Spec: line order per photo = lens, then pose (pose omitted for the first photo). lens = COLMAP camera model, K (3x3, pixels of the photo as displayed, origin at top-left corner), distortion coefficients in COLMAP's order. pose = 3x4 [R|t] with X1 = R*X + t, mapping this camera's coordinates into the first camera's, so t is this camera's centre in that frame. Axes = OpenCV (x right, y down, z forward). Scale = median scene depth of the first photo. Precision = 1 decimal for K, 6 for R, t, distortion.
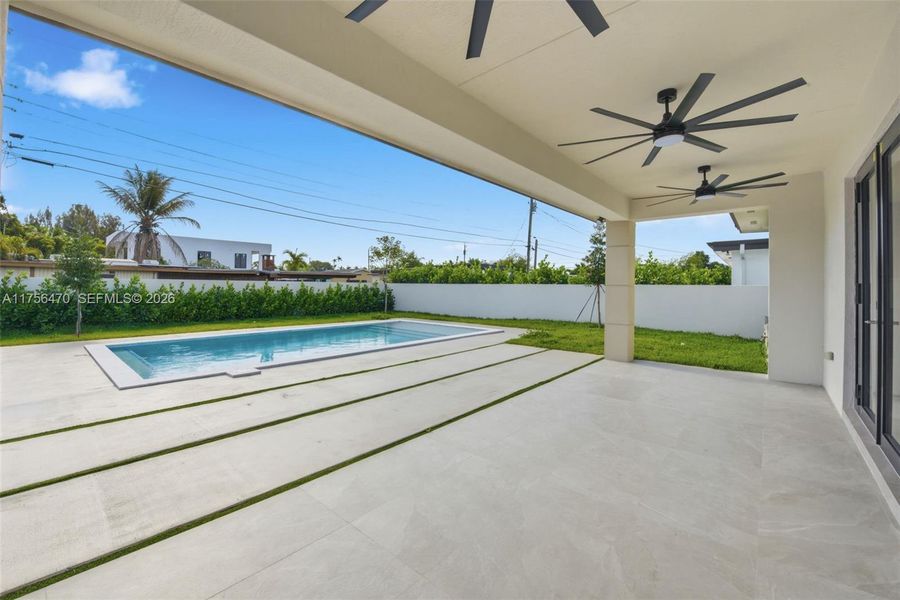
lens RADIAL K [[370.8, 0, 446.7], [0, 370.8, 286.9], [0, 0, 1]] dist [-0.013681, -0.000720]
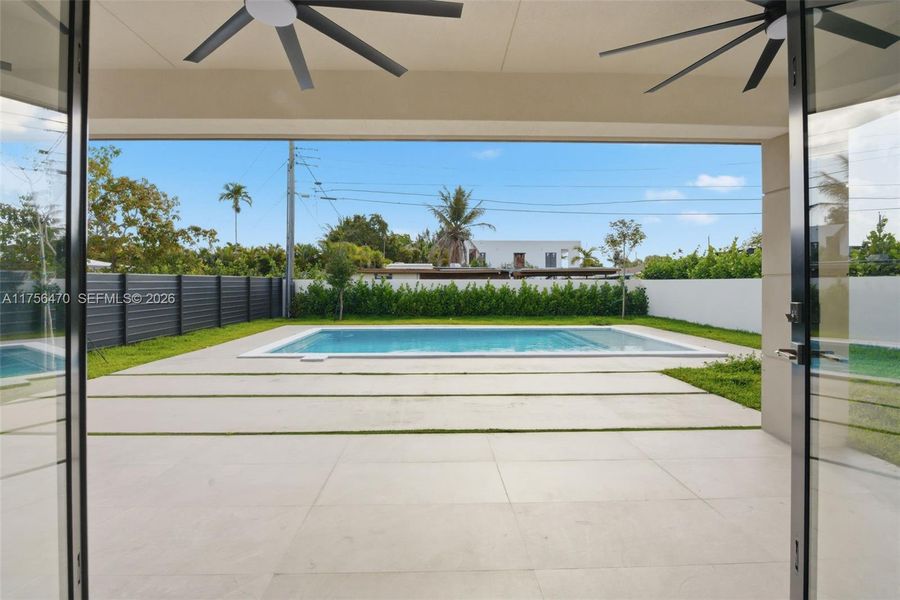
lens RADIAL K [[412.0, 0, 442.7], [0, 412.0, 282.7], [0, 0, 1]] dist [0.002539, 0.000559]
pose [[0.673577, -0.011687, -0.739025, 0.219204], [0.005081, 0.999925, -0.011182, 0.004180], [0.739100, 0.003776, 0.673585, 0.138949]]
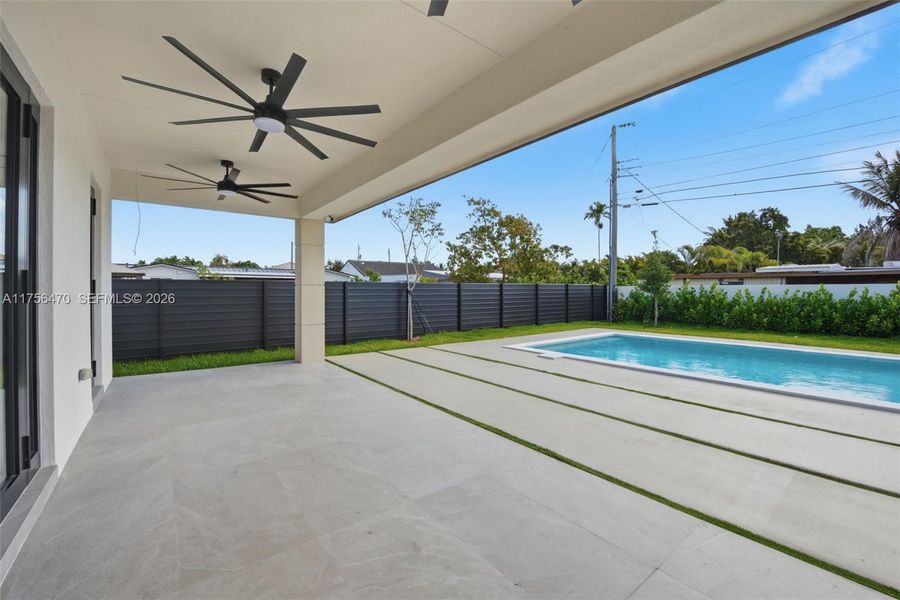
lens RADIAL K [[370.8, 0, 449.8], [0, 370.8, 294.8], [0, 0, 1]] dist [-0.013681, -0.000720]
pose [[-0.184386, 0.001818, -0.982852, 0.256820], [-0.004403, 0.999987, 0.002675, 0.004836], [0.982844, 0.004821, -0.184376, 0.290700]]
